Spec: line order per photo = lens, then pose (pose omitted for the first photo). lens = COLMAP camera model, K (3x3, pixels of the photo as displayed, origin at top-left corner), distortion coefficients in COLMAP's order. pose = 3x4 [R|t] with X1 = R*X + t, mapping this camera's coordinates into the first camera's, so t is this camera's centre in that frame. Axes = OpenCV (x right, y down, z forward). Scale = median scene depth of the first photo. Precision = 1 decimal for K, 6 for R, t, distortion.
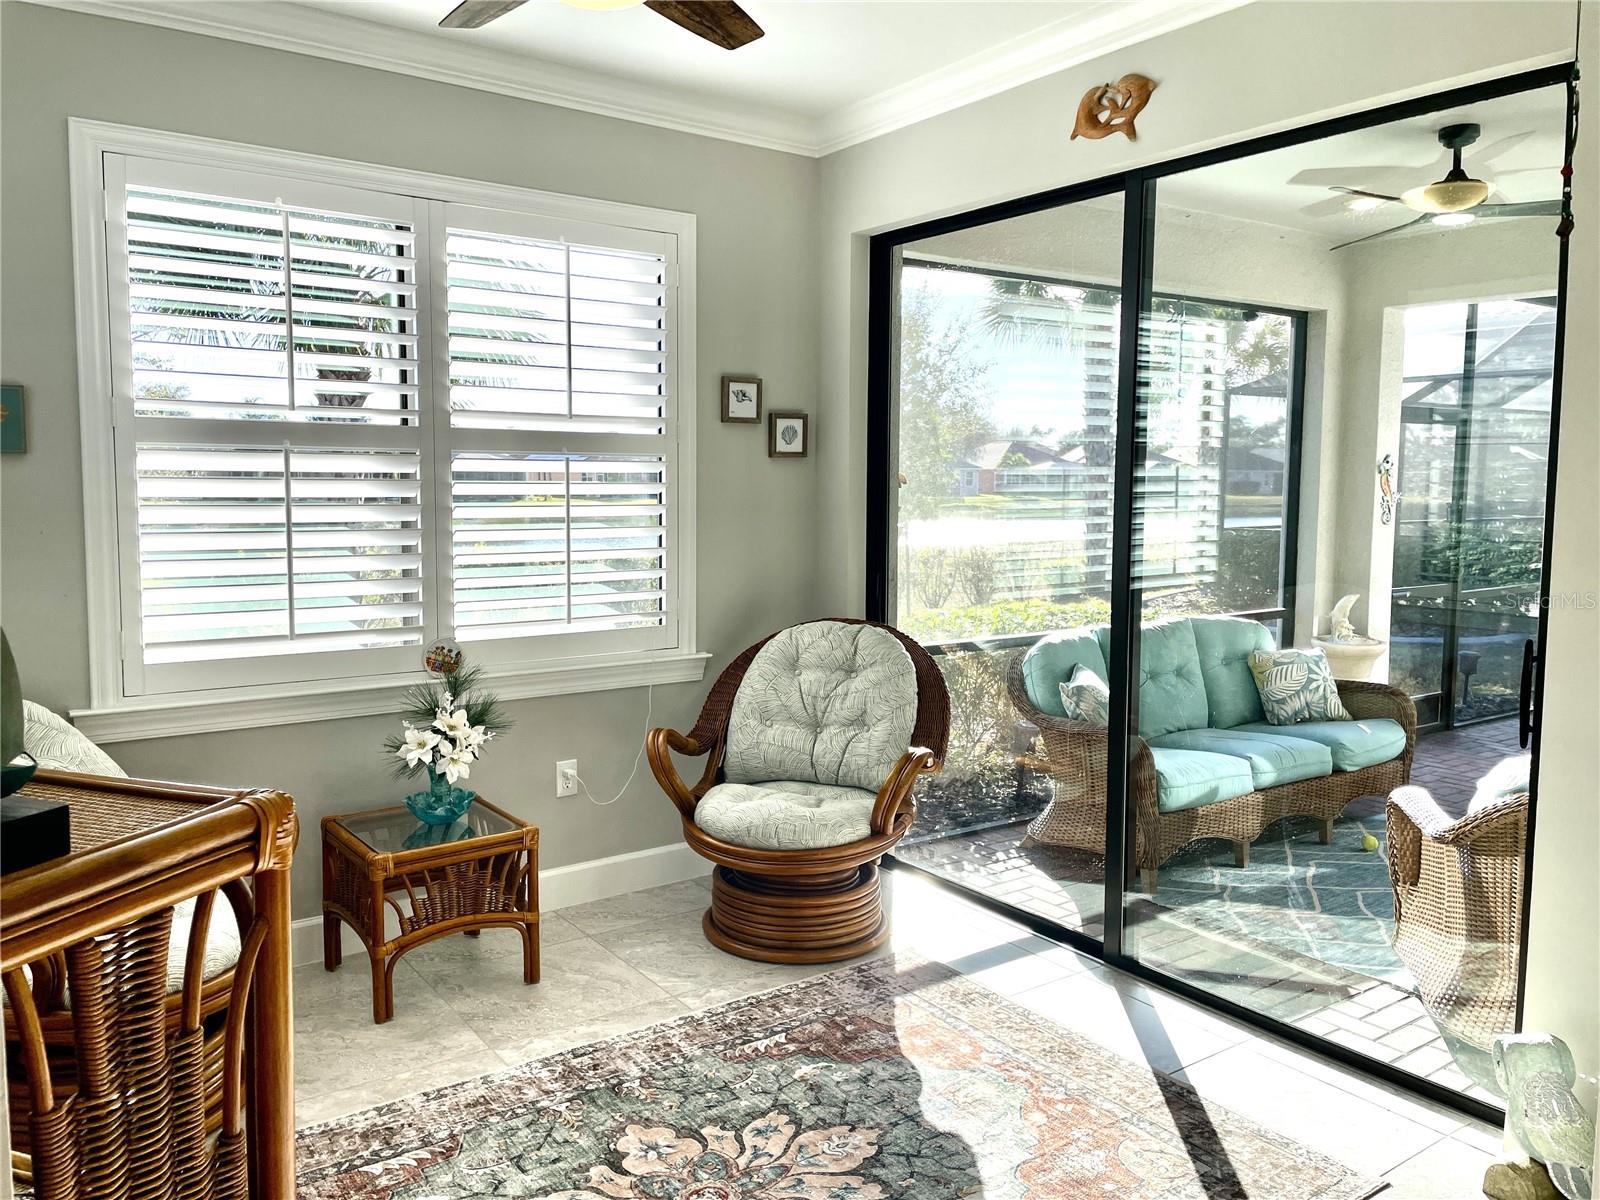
lens RADIAL K [[1210.5, 0, 787.9], [0, 1210.5, 575.1], [0, 0, 1]] dist [0.107577, -0.129068]
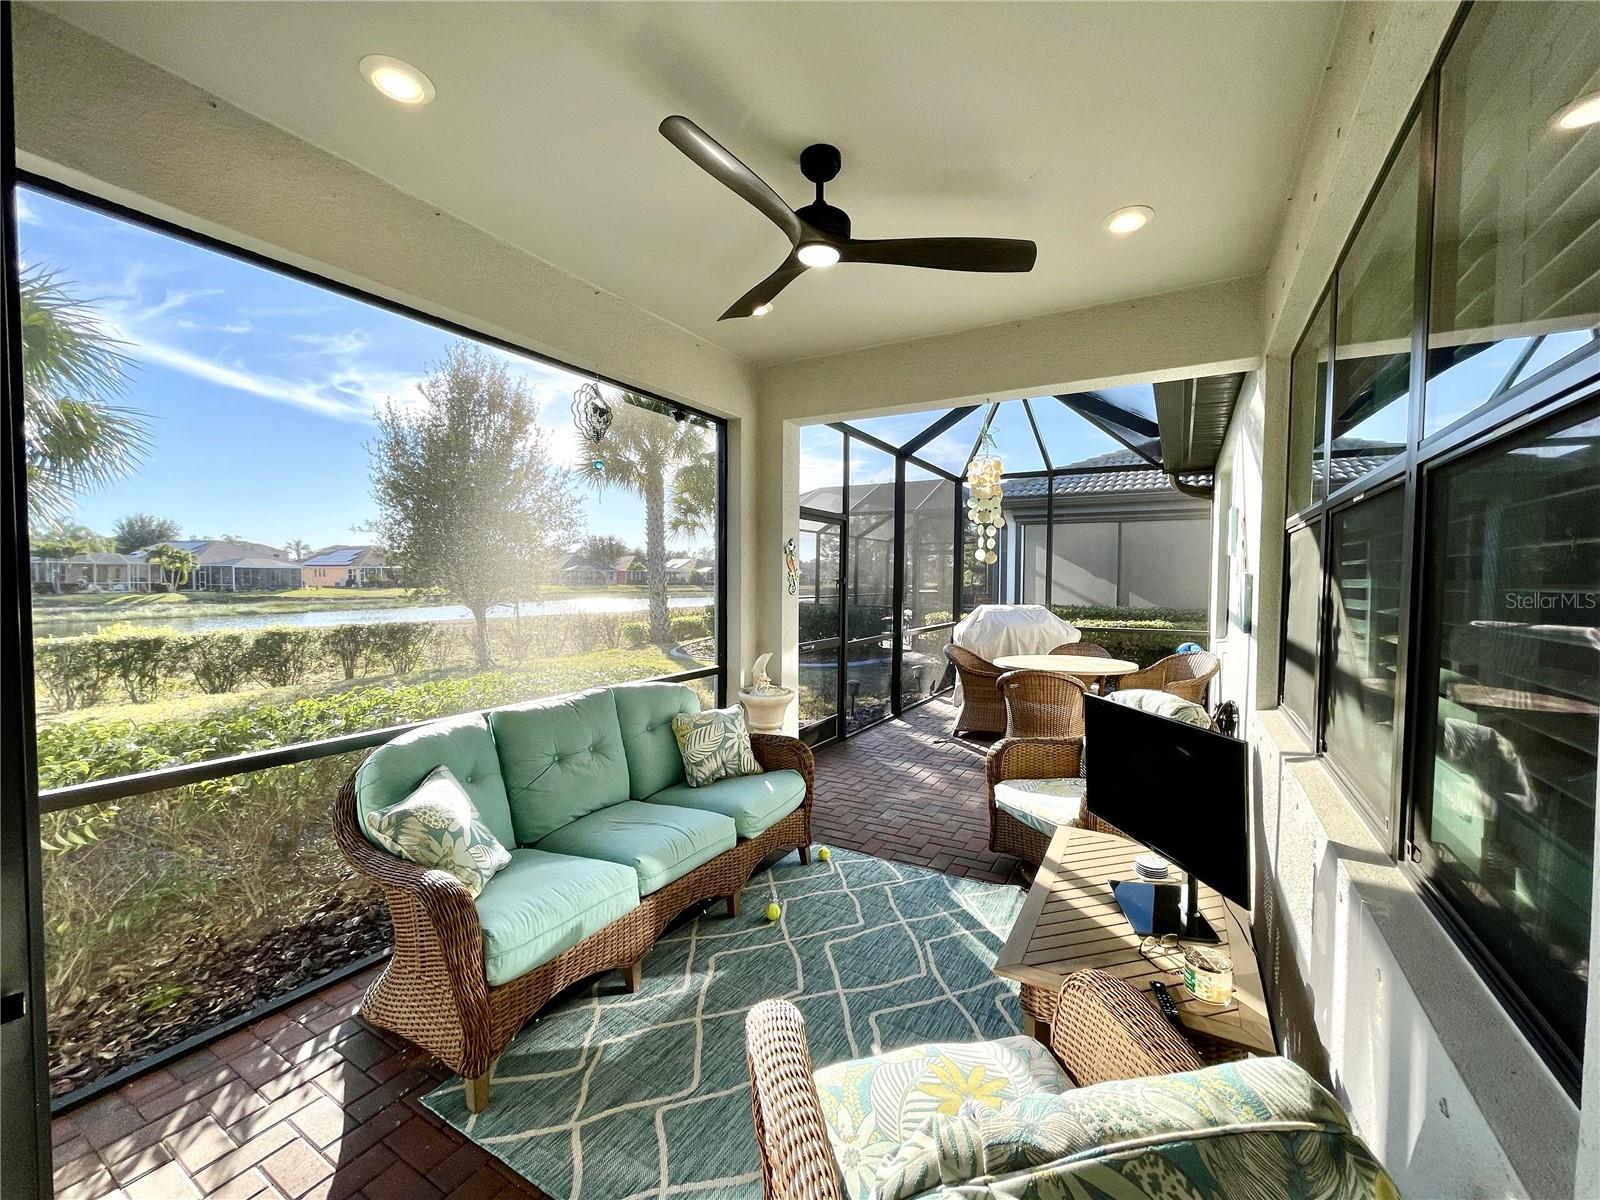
lens RADIAL K [[646.0, 0, 801.9], [0, 646.0, 597.9], [0, 0, 1]] dist [-0.001070, 0.000020]
pose [[0.911200, -0.013067, 0.411757, 0.255199], [0.032278, 0.998689, -0.039737, -0.013094], [-0.410698, 0.049499, 0.910427, 0.454540]]
